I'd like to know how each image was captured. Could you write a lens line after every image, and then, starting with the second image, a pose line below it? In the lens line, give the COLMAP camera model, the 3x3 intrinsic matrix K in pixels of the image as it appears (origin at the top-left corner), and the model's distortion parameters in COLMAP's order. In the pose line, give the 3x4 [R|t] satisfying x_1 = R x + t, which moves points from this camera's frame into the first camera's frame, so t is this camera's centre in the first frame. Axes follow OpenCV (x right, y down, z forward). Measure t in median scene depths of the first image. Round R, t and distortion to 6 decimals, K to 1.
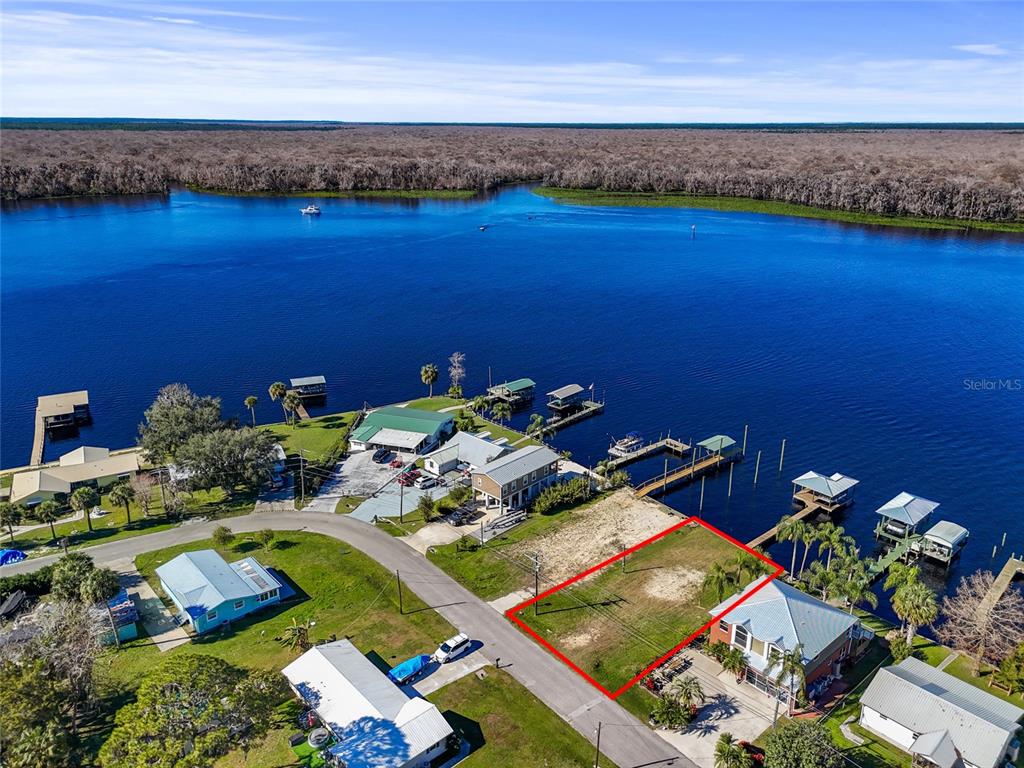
lens RADIAL K [[745.0, 0, 512.0], [0, 745.0, 384.0], [0, 0, 1]] dist [0.079942, -0.062986]
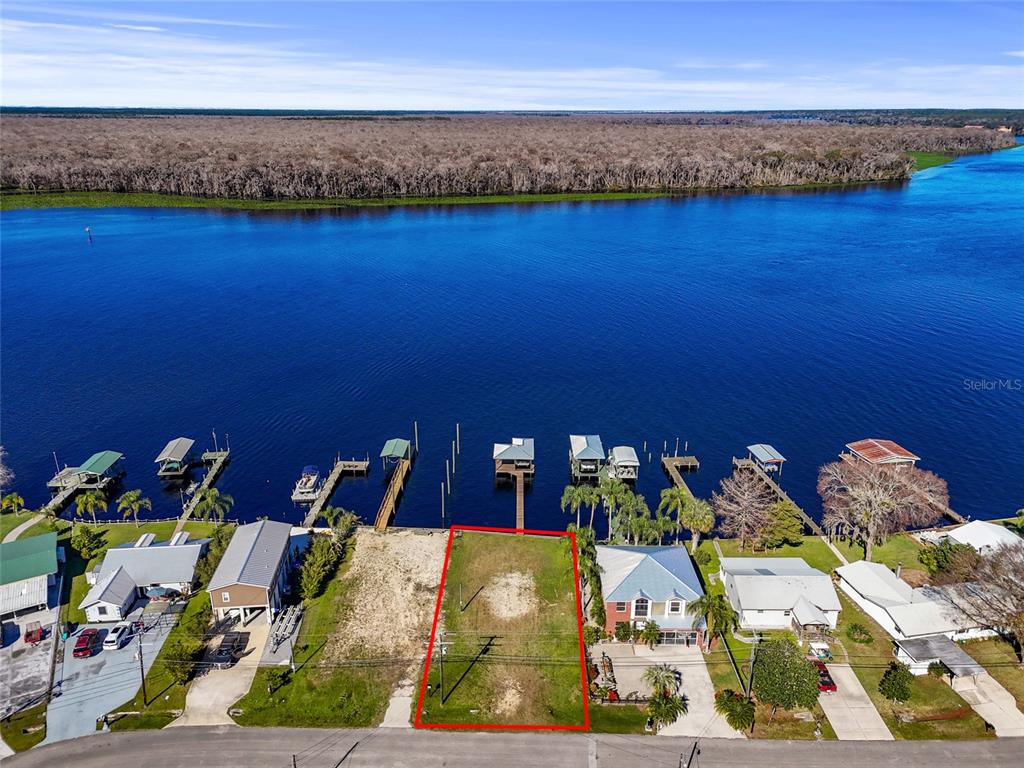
lens RADIAL K [[745.0, 0, 512.0], [0, 745.0, 384.0], [0, 0, 1]] dist [0.079942, -0.062986]
pose [[0.673316, -0.259465, 0.692332, -0.314870], [0.247550, 0.961468, 0.119577, -0.092360], [-0.696681, 0.090874, 0.711602, 0.238946]]
